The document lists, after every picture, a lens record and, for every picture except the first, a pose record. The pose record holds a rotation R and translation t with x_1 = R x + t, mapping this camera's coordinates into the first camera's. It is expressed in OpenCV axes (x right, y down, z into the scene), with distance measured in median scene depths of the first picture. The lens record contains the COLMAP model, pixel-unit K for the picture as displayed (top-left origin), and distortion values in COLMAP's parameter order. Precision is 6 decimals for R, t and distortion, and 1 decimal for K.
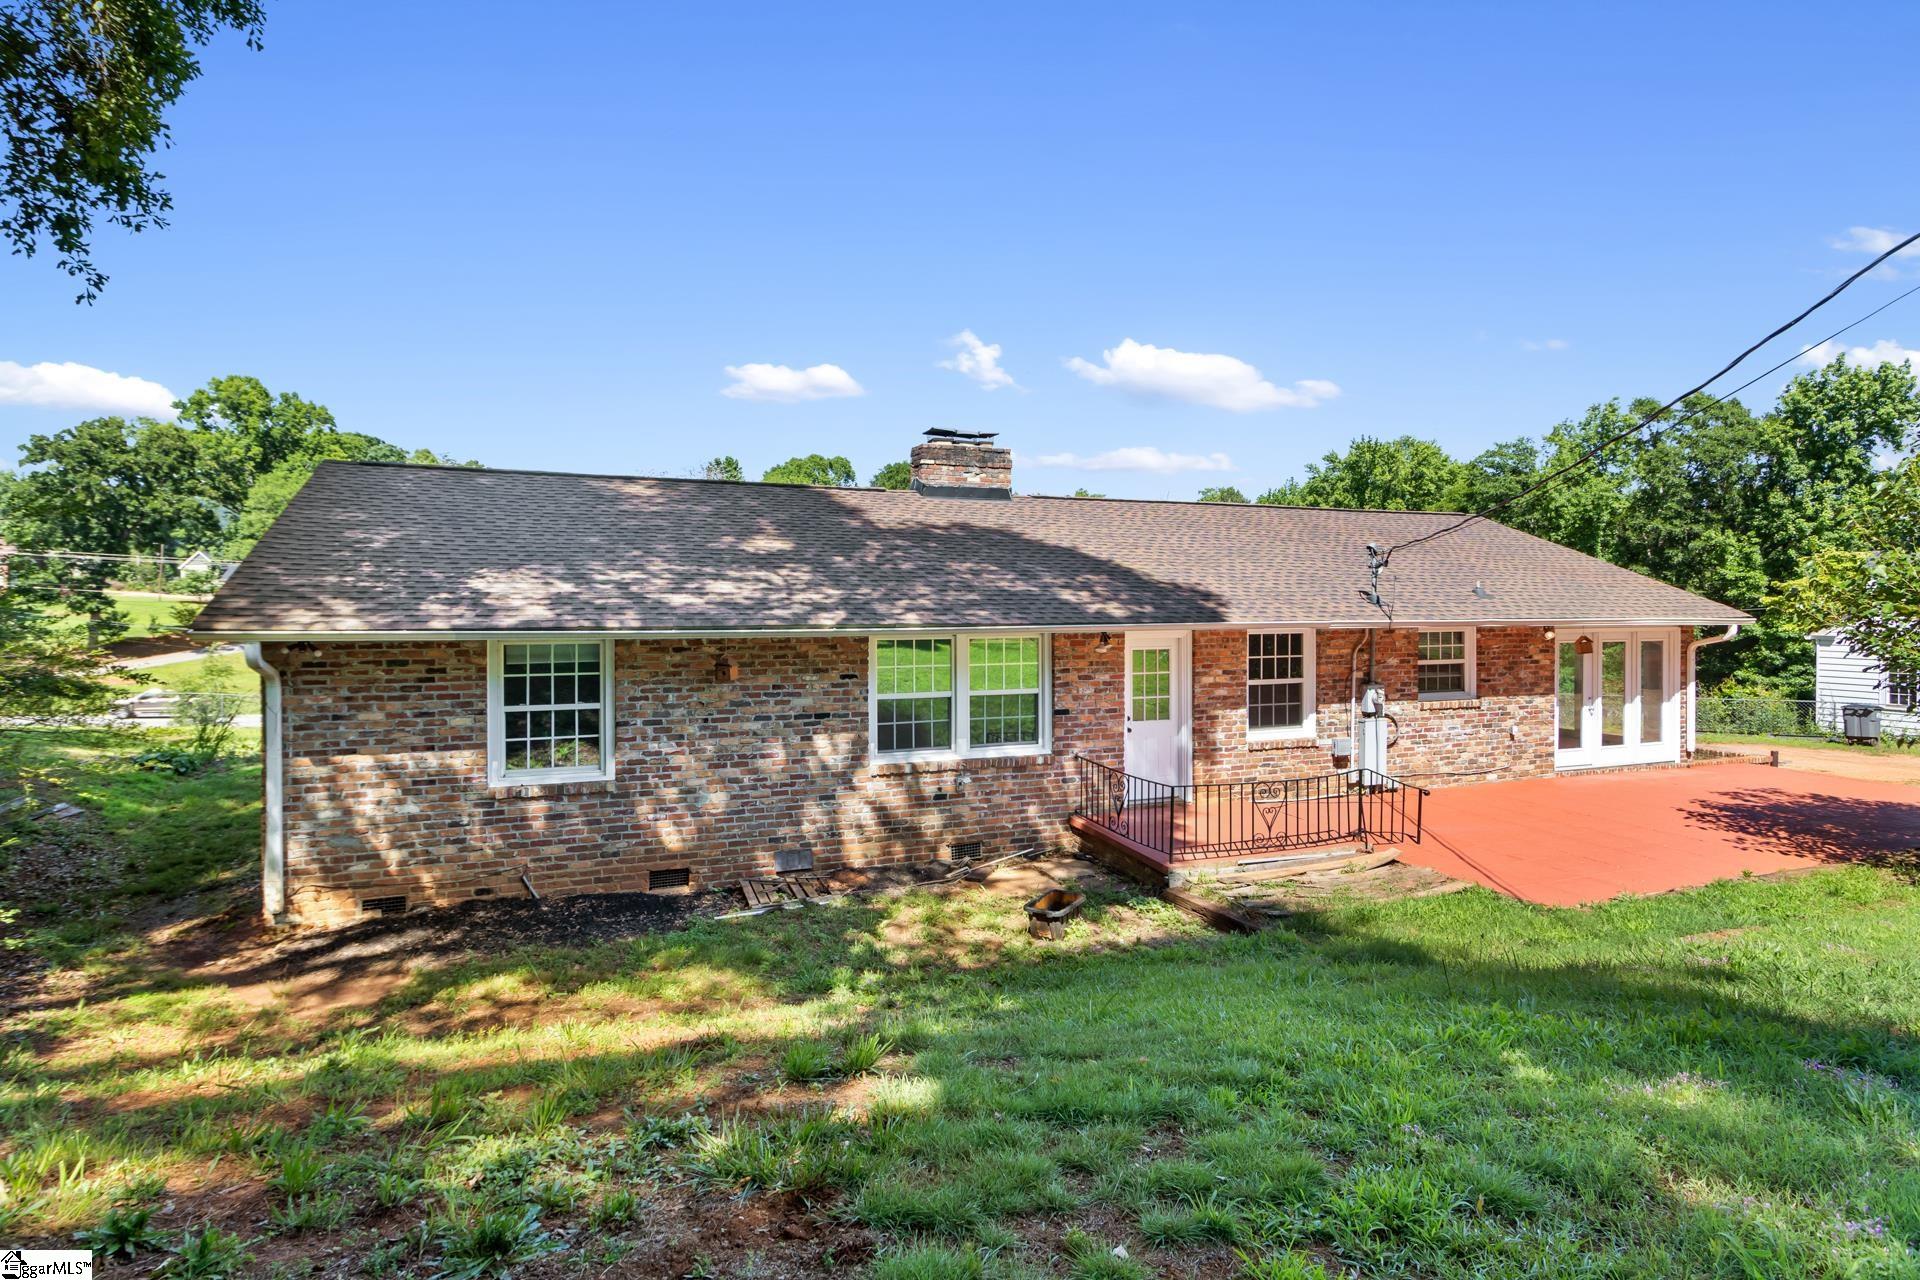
lens RADIAL K [[999.4, 0, 955.7], [0, 999.4, 611.1], [0, 0, 1]] dist [0.005280, -0.001363]
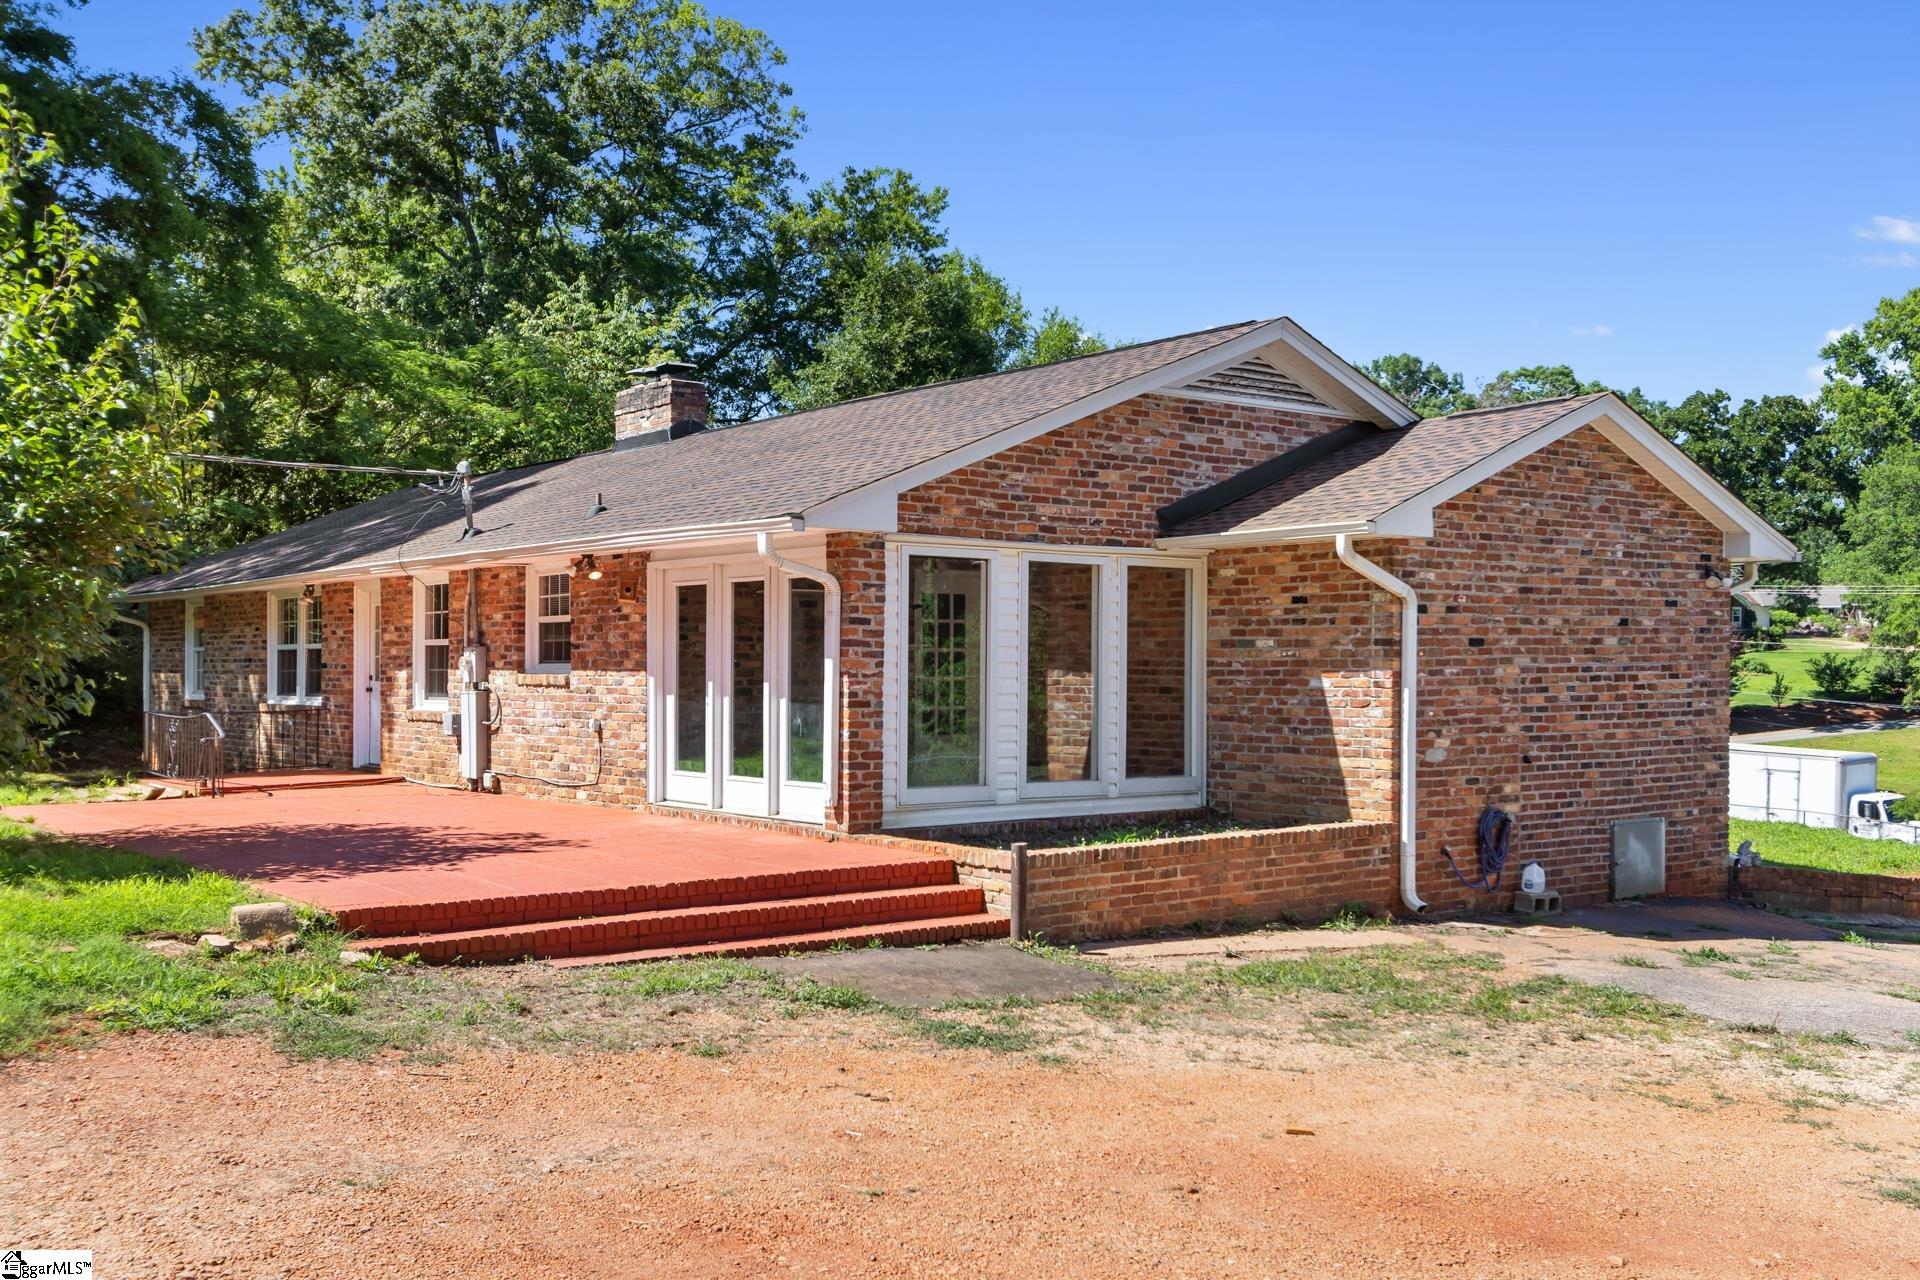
lens RADIAL K [[1870.3, 0, 960.0], [0, 1870.3, 640.0], [0, 0, 1]] dist [0.016684, 0.013392]
pose [[0.281955, -0.014916, -0.959312, 1.772059], [-0.011800, 0.999750, -0.019013, 0.085647], [0.959355, 0.016681, 0.281709, 0.895750]]
